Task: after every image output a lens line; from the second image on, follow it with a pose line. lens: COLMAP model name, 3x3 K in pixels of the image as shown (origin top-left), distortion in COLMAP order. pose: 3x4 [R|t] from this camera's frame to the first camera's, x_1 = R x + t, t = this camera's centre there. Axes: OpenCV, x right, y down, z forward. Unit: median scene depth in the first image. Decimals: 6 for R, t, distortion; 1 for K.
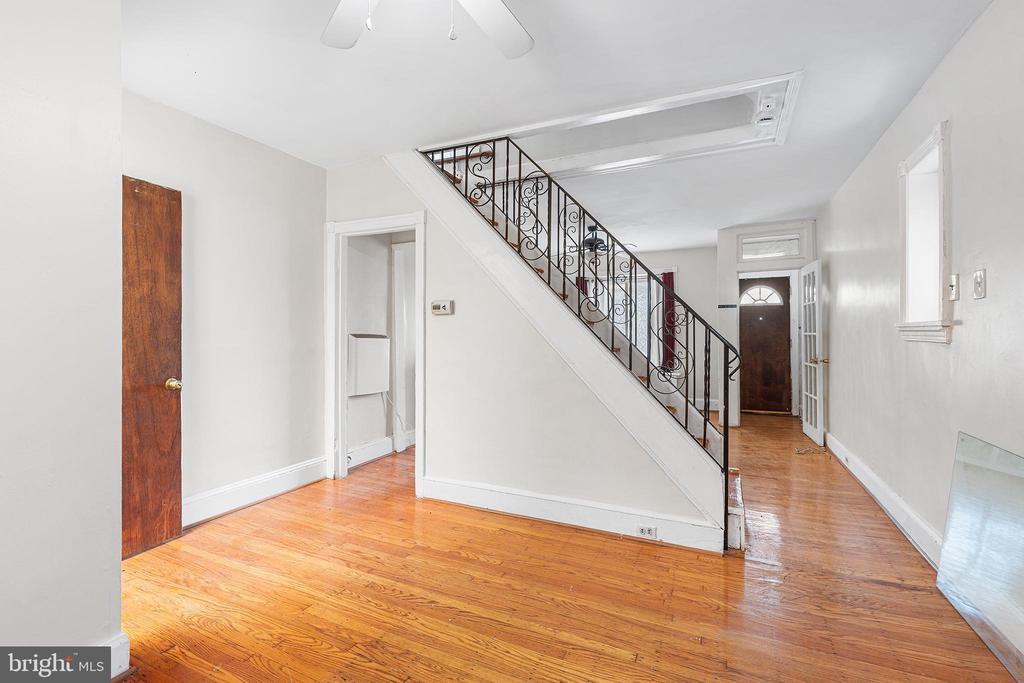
lens RADIAL K [[455.5, 0, 511.5], [0, 455.5, 332.8], [0, 0, 1]] dist [-0.001027, -0.000133]
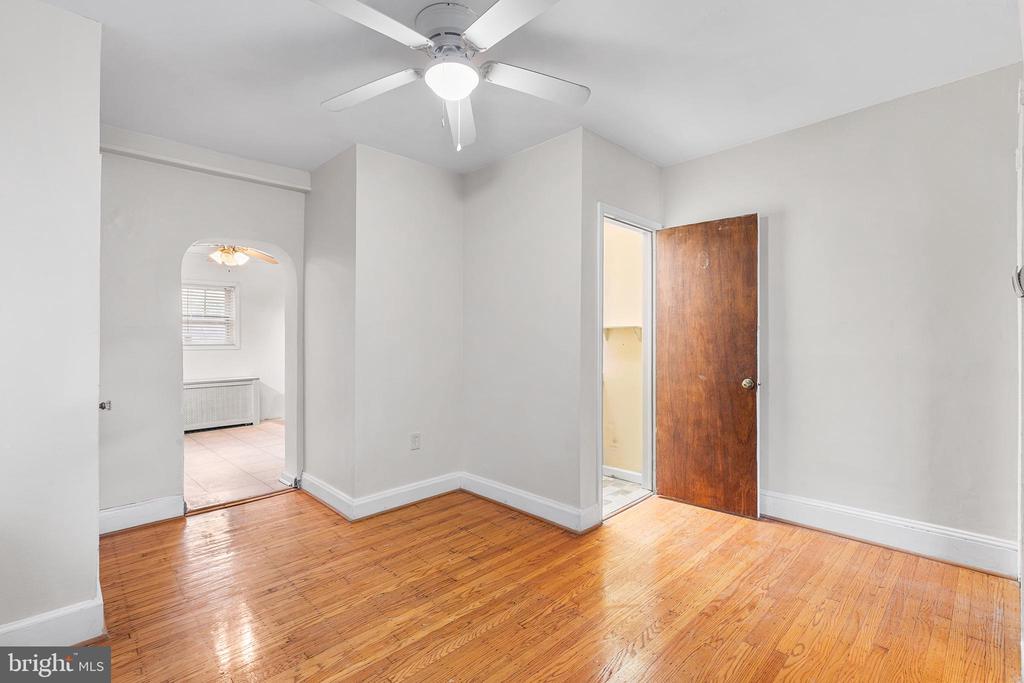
lens RADIAL K [[458.7, 0, 515.7], [0, 458.7, 348.3], [0, 0, 1]] dist [0.002707, -0.000152]
pose [[-0.344912, 0.016622, -0.938488, 0.557090], [0.007028, 0.999861, 0.015126, 0.000502], [0.938609, -0.001379, -0.344981, 0.856860]]
